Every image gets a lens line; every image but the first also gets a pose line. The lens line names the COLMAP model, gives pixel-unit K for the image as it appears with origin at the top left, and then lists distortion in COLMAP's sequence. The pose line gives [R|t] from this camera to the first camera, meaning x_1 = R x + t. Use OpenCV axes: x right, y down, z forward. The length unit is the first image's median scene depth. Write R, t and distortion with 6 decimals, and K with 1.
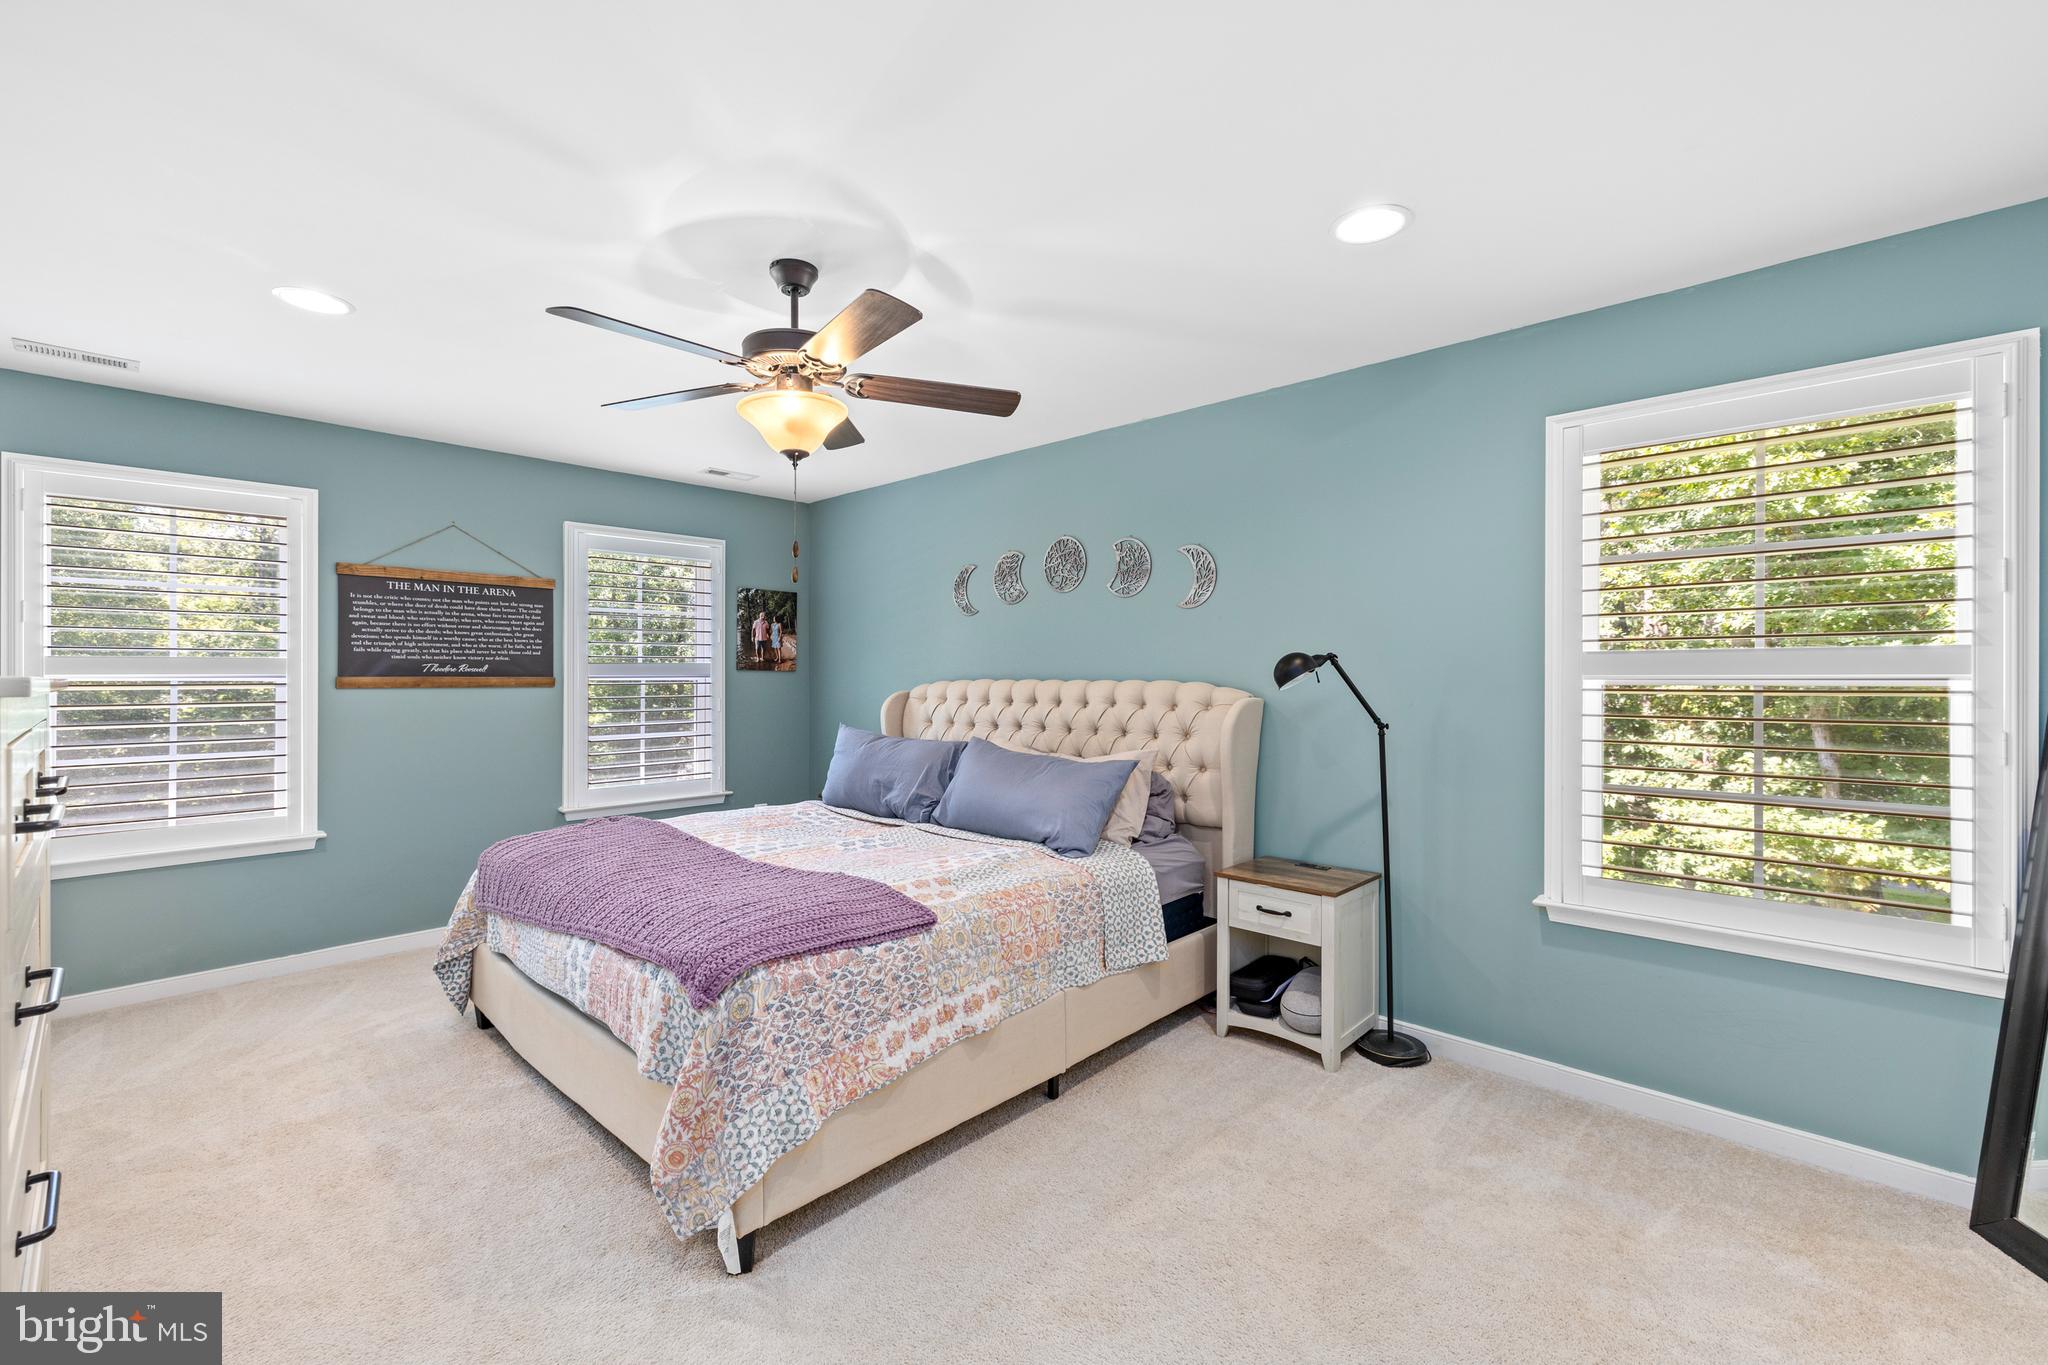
lens RADIAL K [[862.5, 0, 1021.6], [0, 862.5, 678.4], [0, 0, 1]] dist [0.002409, -0.000011]
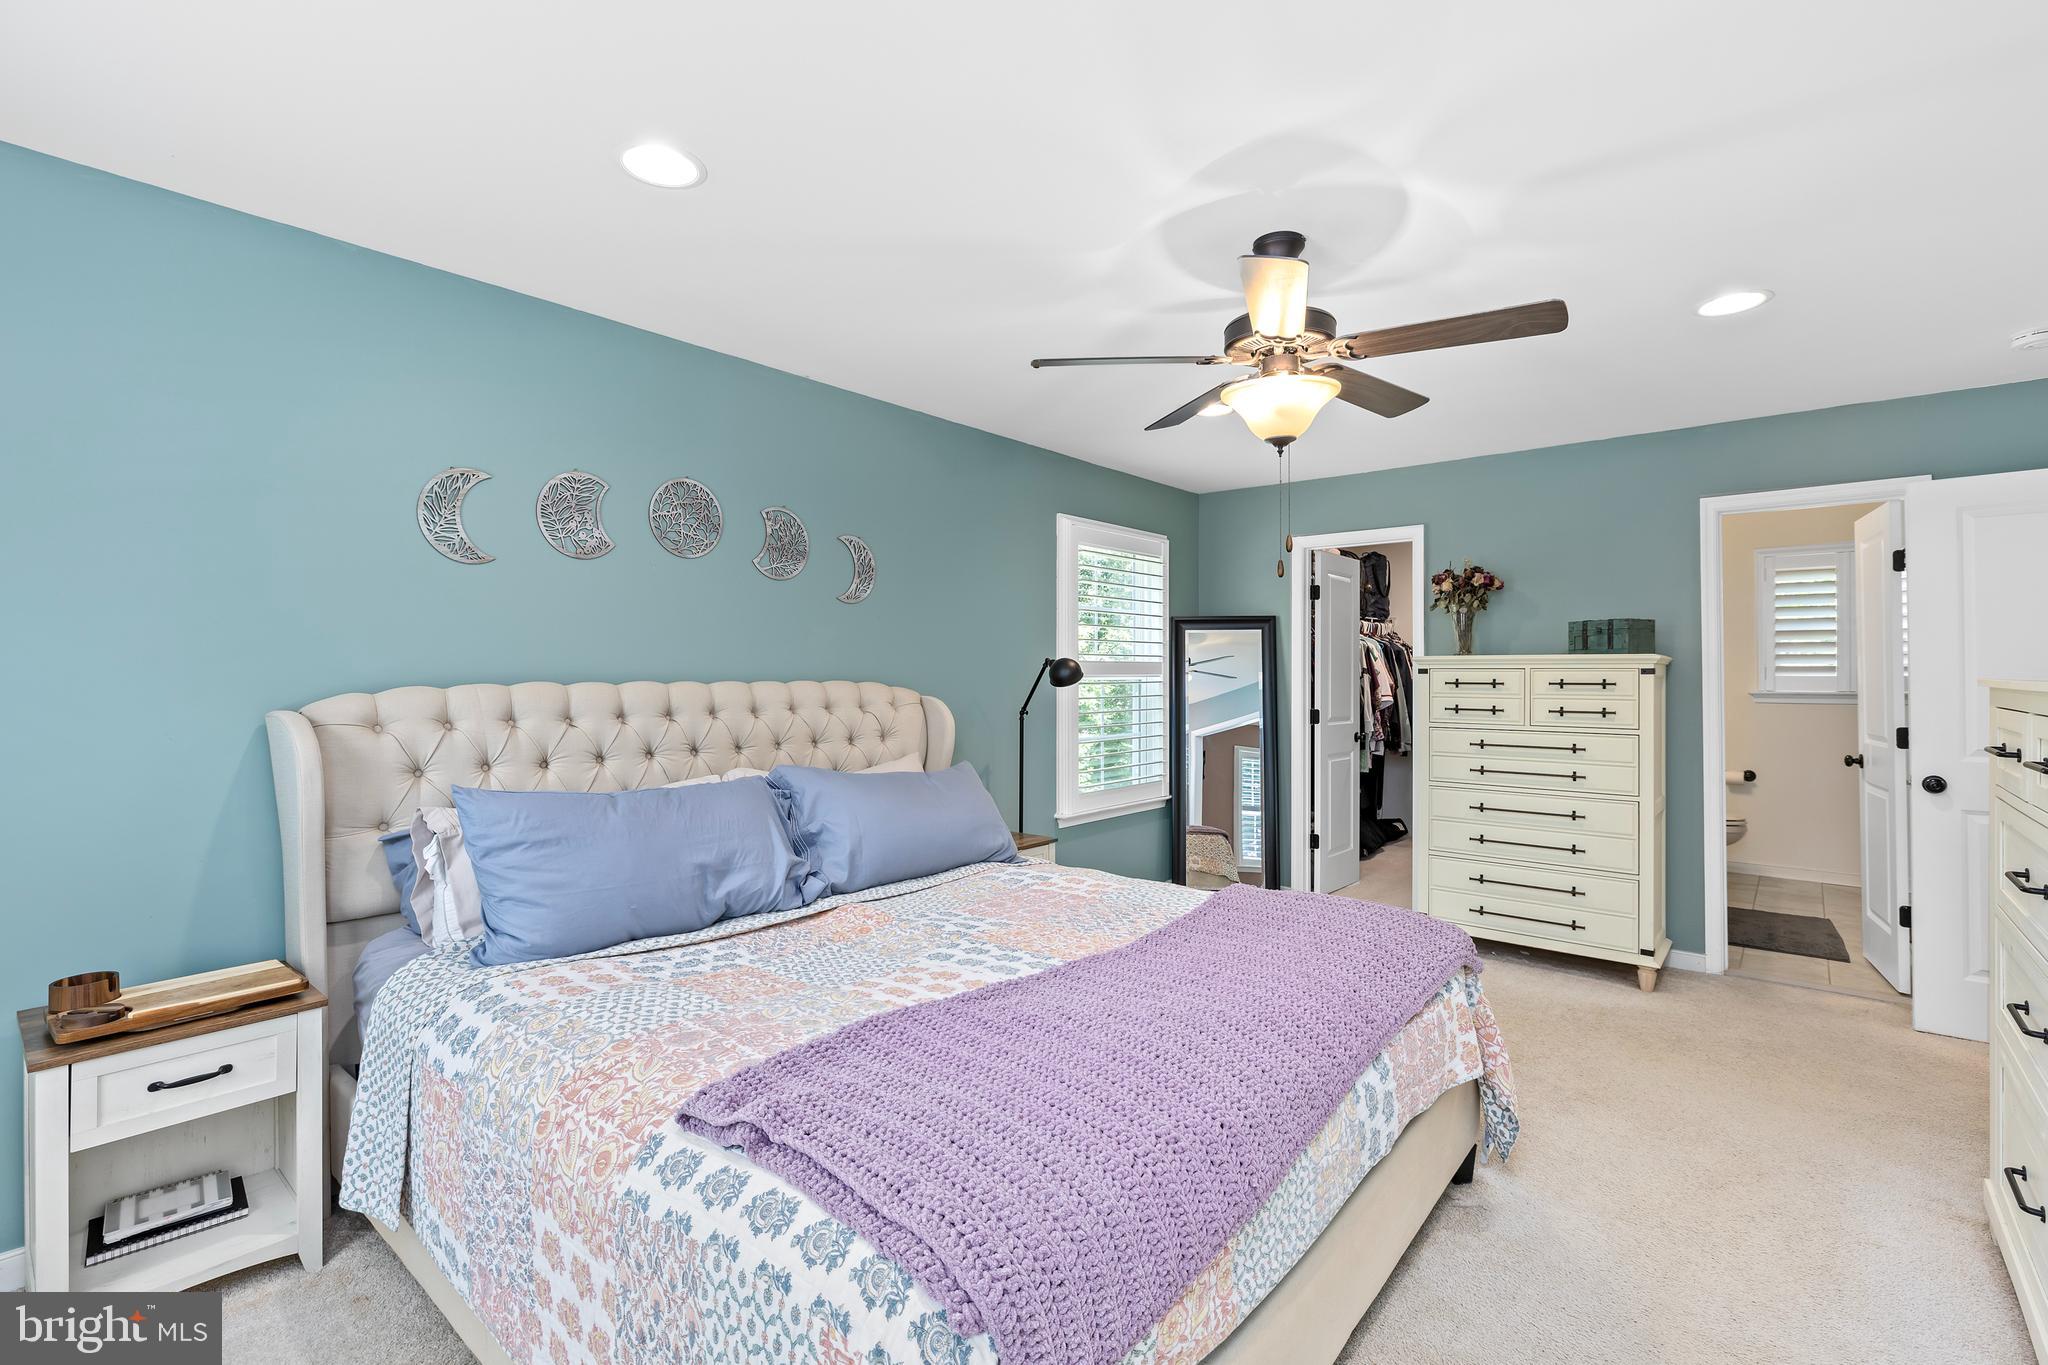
lens RADIAL K [[921.8, 0, 1024.1], [0, 921.8, 672.6], [0, 0, 1]] dist [-0.001094, -0.000033]
pose [[-0.044927, 0.000939, 0.998990, -0.778193], [0.004081, 0.999991, -0.000756, -0.004924], [-0.998982, 0.004043, -0.044931, 0.823879]]
